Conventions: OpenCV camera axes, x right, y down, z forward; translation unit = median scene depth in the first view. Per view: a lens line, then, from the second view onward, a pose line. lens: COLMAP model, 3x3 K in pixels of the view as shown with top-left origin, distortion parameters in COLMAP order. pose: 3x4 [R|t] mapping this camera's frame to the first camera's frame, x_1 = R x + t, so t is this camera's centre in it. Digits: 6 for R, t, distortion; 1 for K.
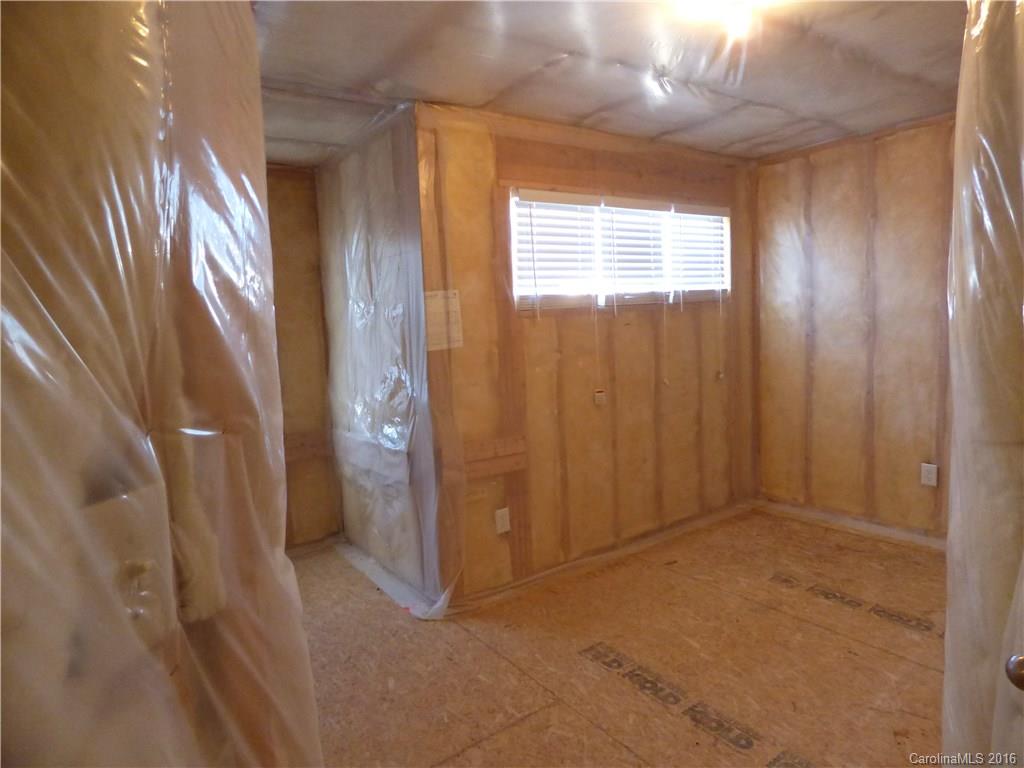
lens RADIAL K [[619.9, 0, 521.5], [0, 619.9, 388.9], [0, 0, 1]] dist [-0.018919, 0.002385]
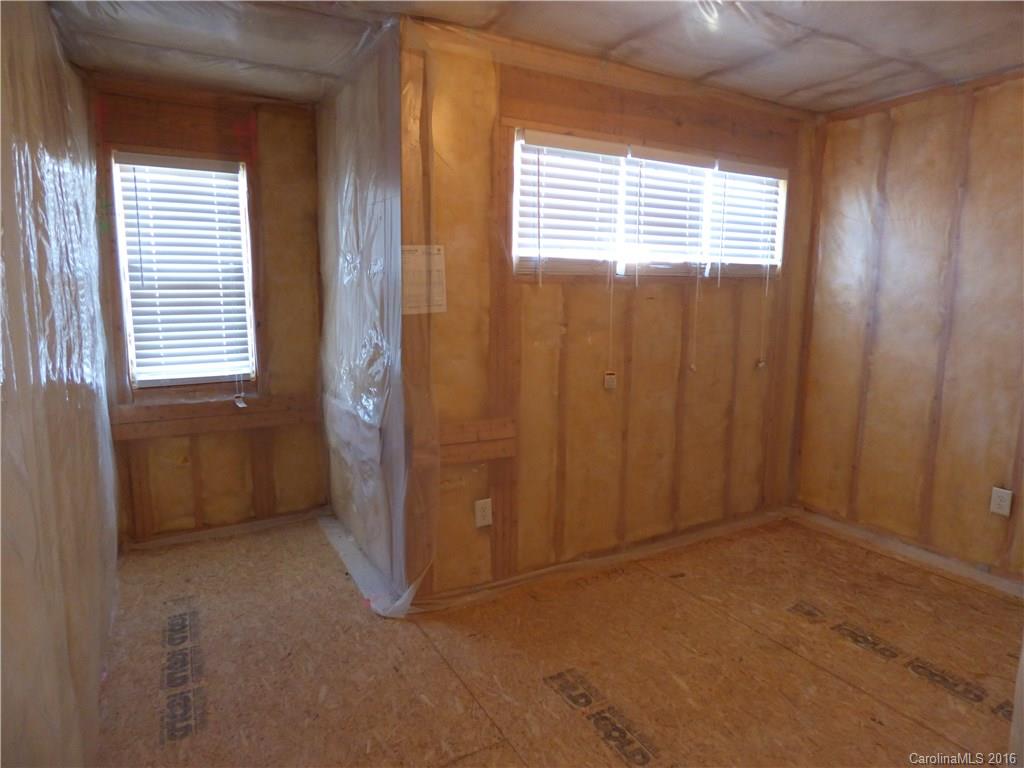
lens RADIAL K [[619.9, 0, 521.5], [0, 619.9, 388.9], [0, 0, 1]] dist [-0.018919, 0.002385]
pose [[0.993585, 0.072337, -0.086923, 0.083648], [-0.067995, 0.996334, 0.051916, -0.012028], [0.090360, -0.045673, 0.994861, 0.130233]]
